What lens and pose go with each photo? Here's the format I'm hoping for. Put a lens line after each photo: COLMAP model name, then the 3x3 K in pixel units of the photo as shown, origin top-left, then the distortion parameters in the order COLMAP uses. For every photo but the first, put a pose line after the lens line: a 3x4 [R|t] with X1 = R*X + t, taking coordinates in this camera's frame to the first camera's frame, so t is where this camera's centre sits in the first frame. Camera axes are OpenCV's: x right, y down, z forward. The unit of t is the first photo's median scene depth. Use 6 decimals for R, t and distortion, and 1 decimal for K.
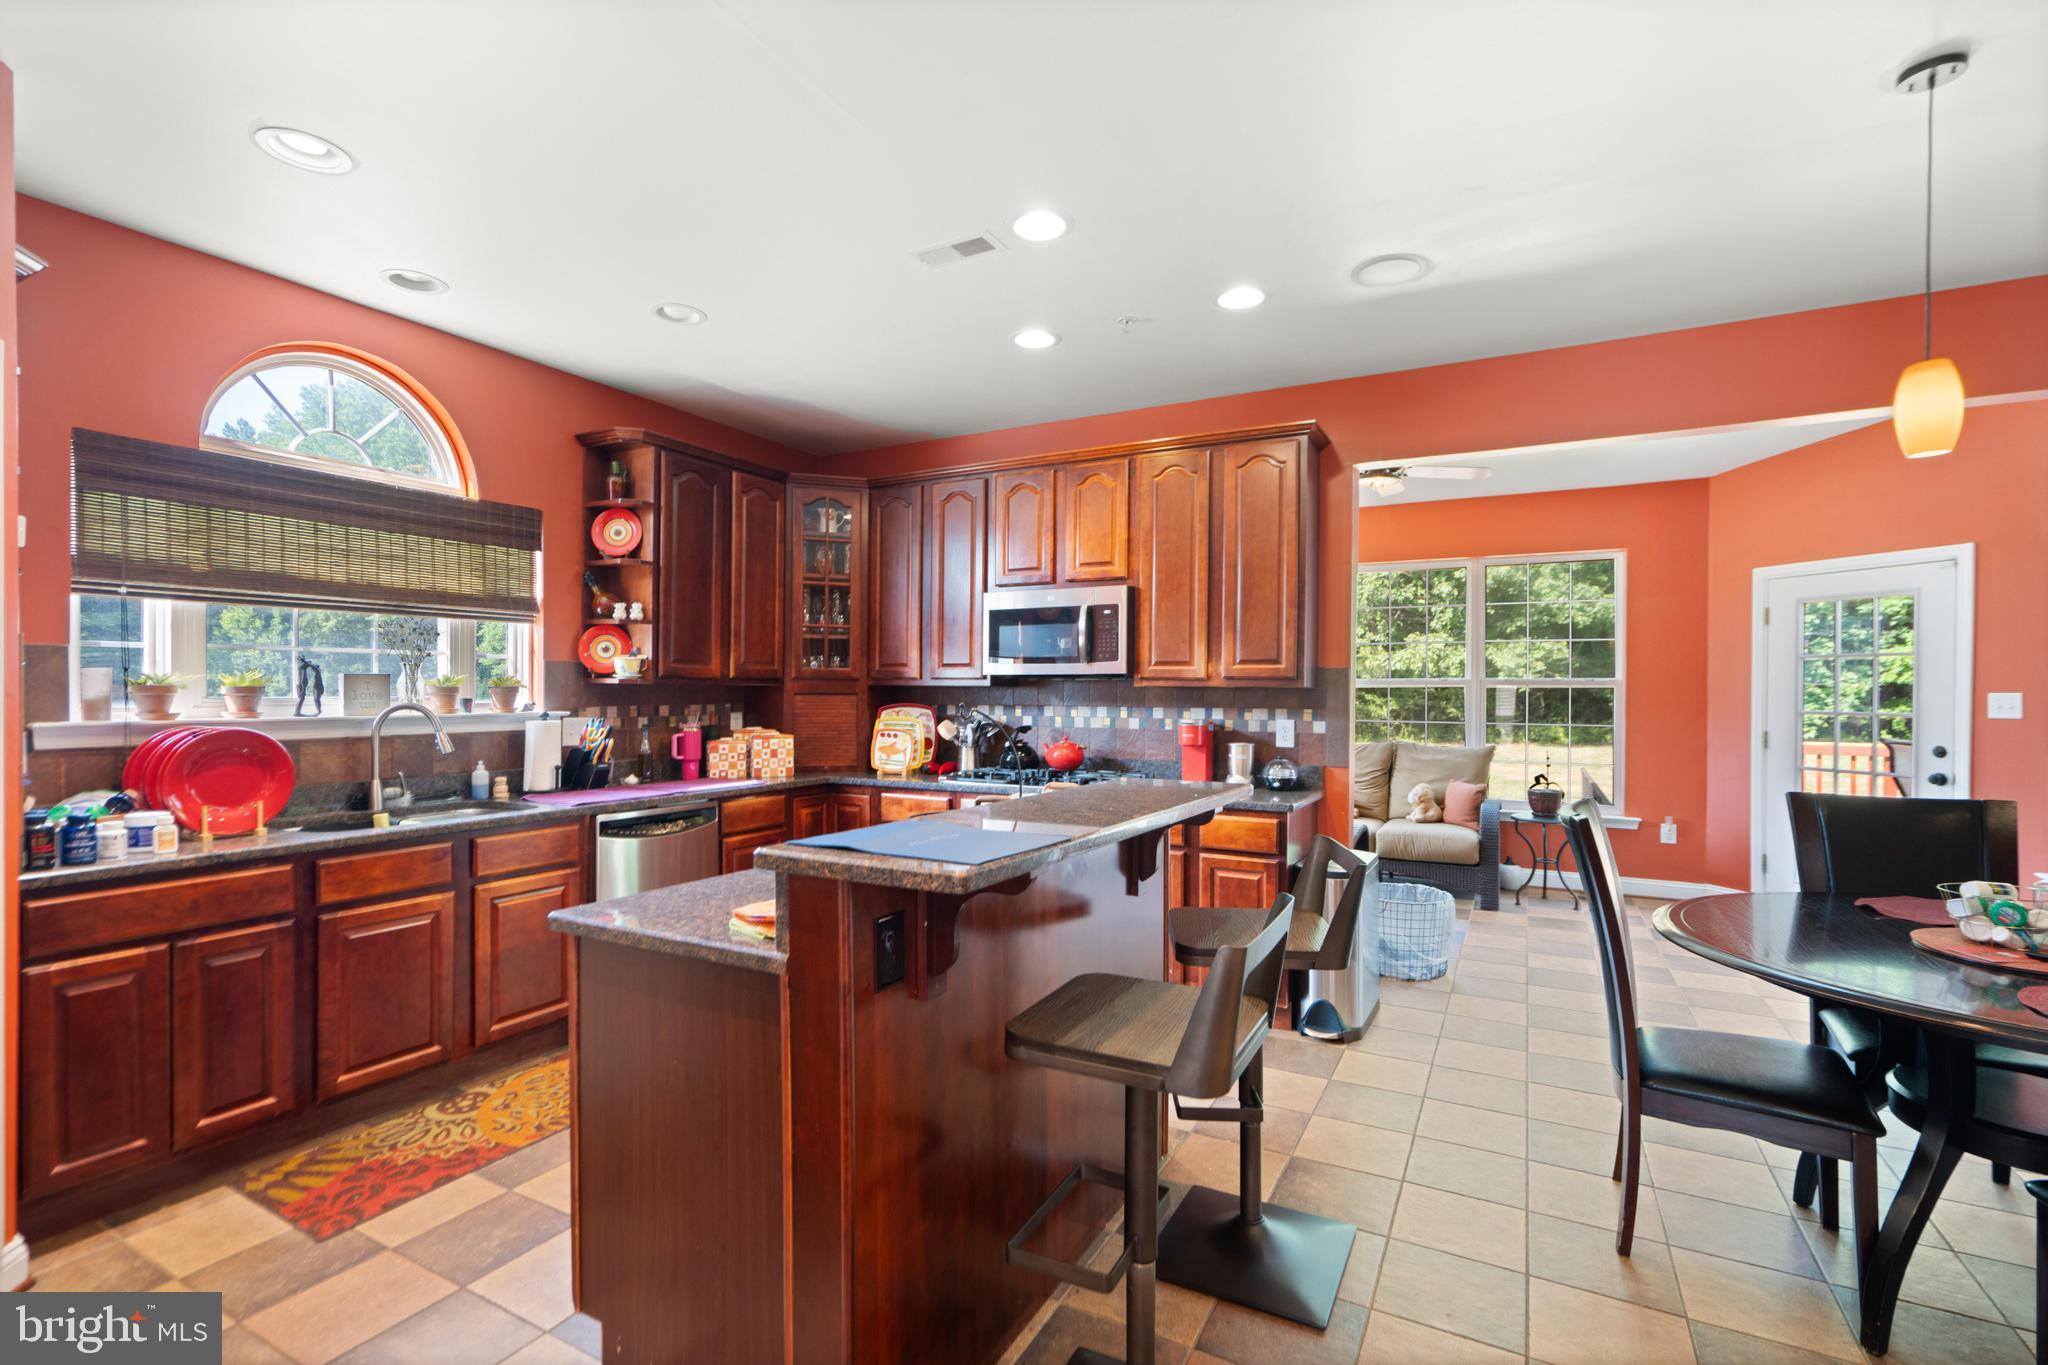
lens RADIAL K [[935.9, 0, 1021.8], [0, 935.9, 690.1], [0, 0, 1]] dist [-0.002579, 0.001047]
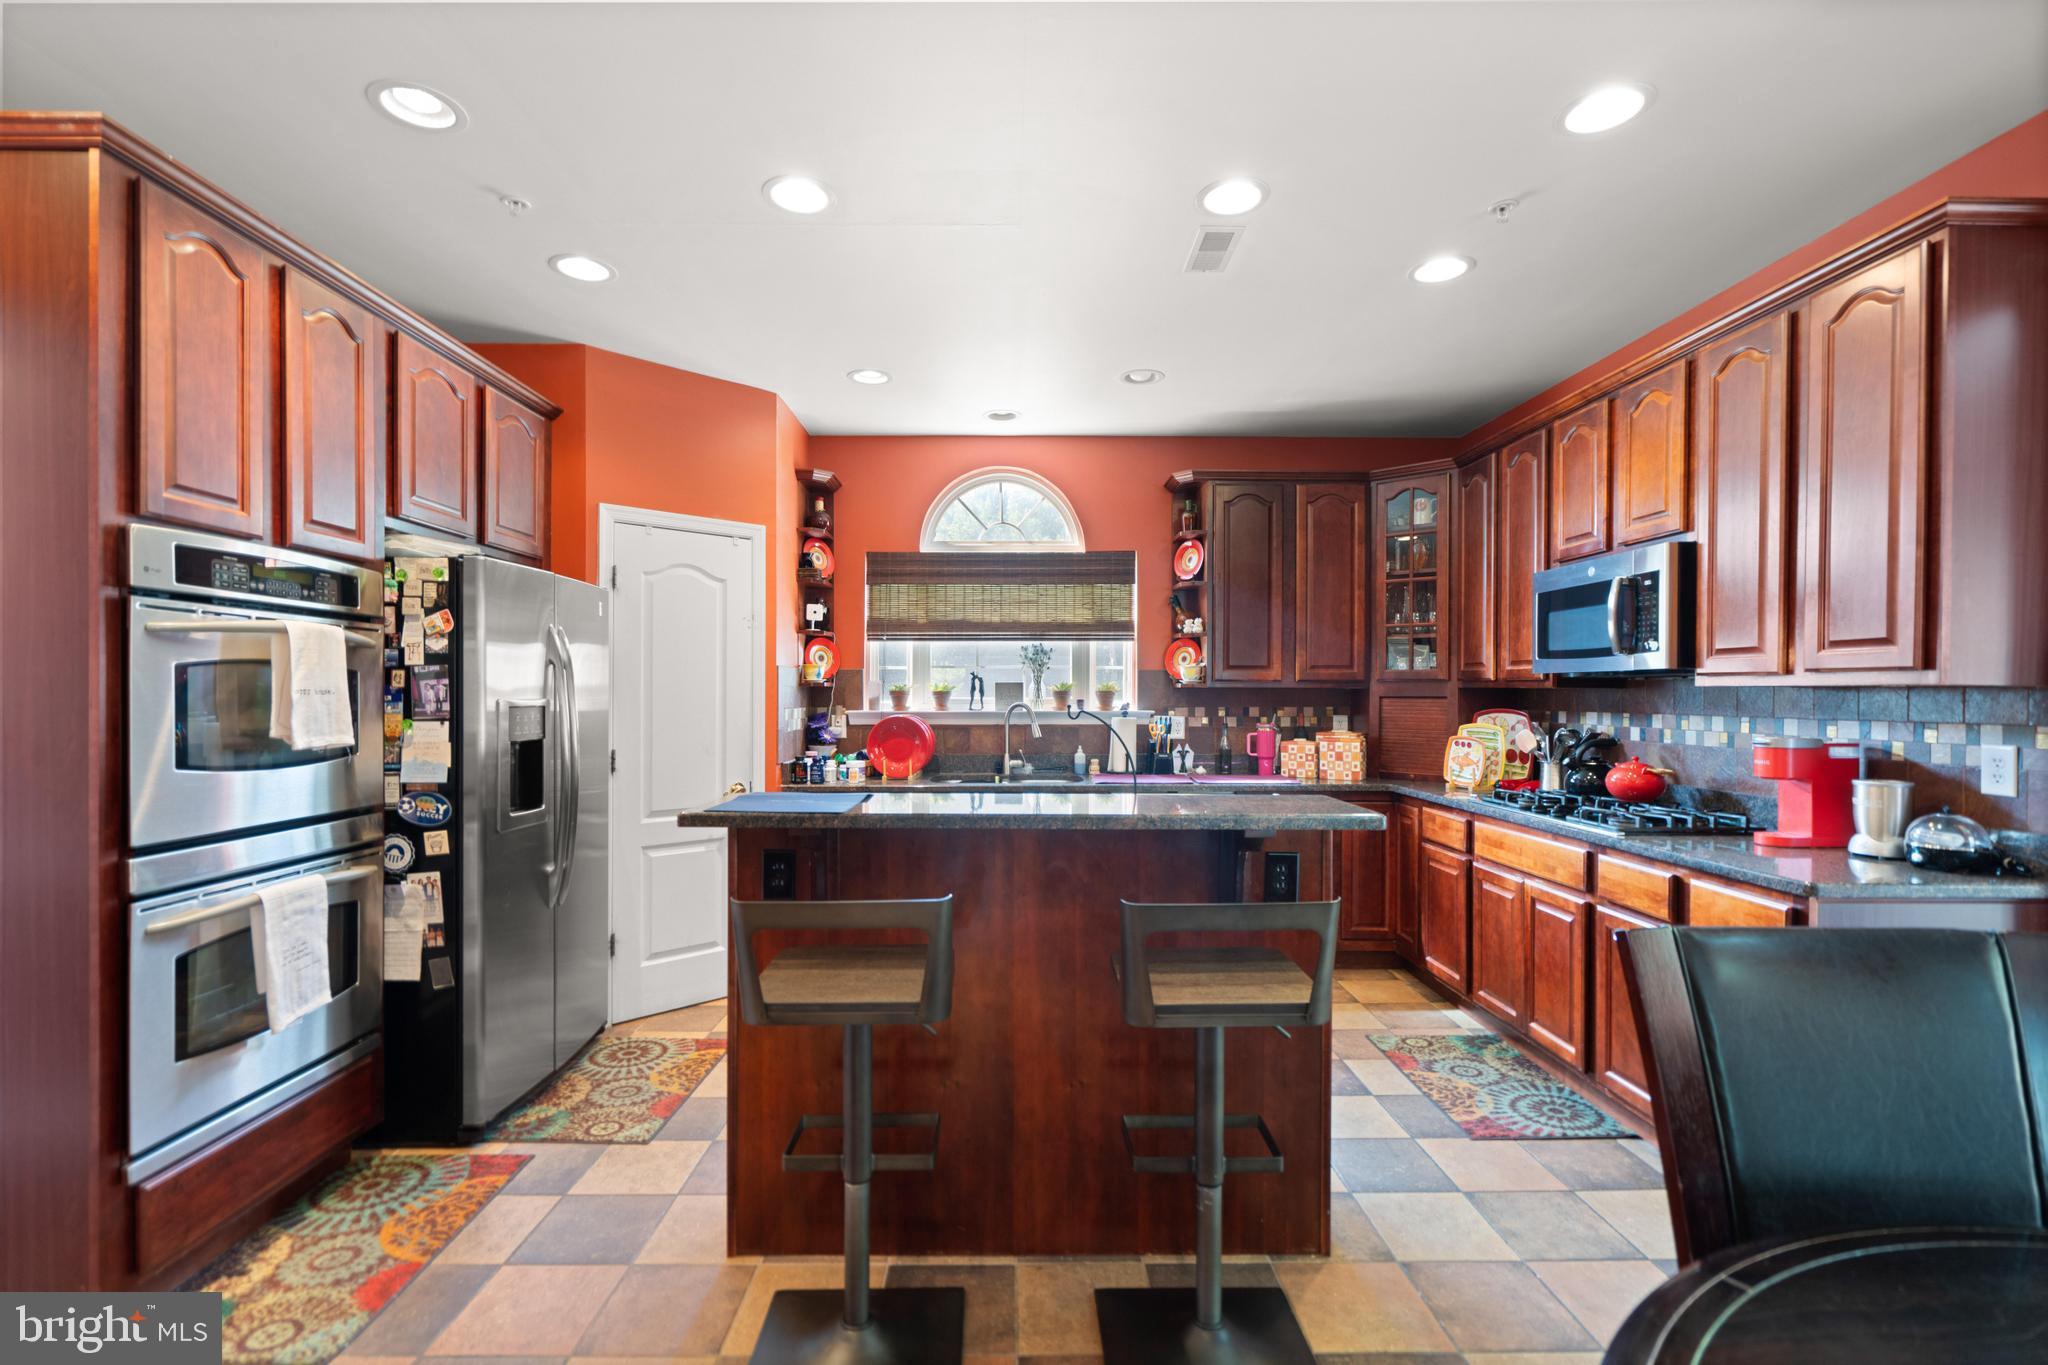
lens RADIAL K [[926.3, 0, 1023.9], [0, 926.3, 697.0], [0, 0, 1]] dist [0.000316, 0.000257]
pose [[0.492648, 0.001644, -0.870227, 0.508979], [0.000006, 0.999998, 0.001893, 0.002545], [0.870228, -0.000937, 0.492648, 0.253347]]
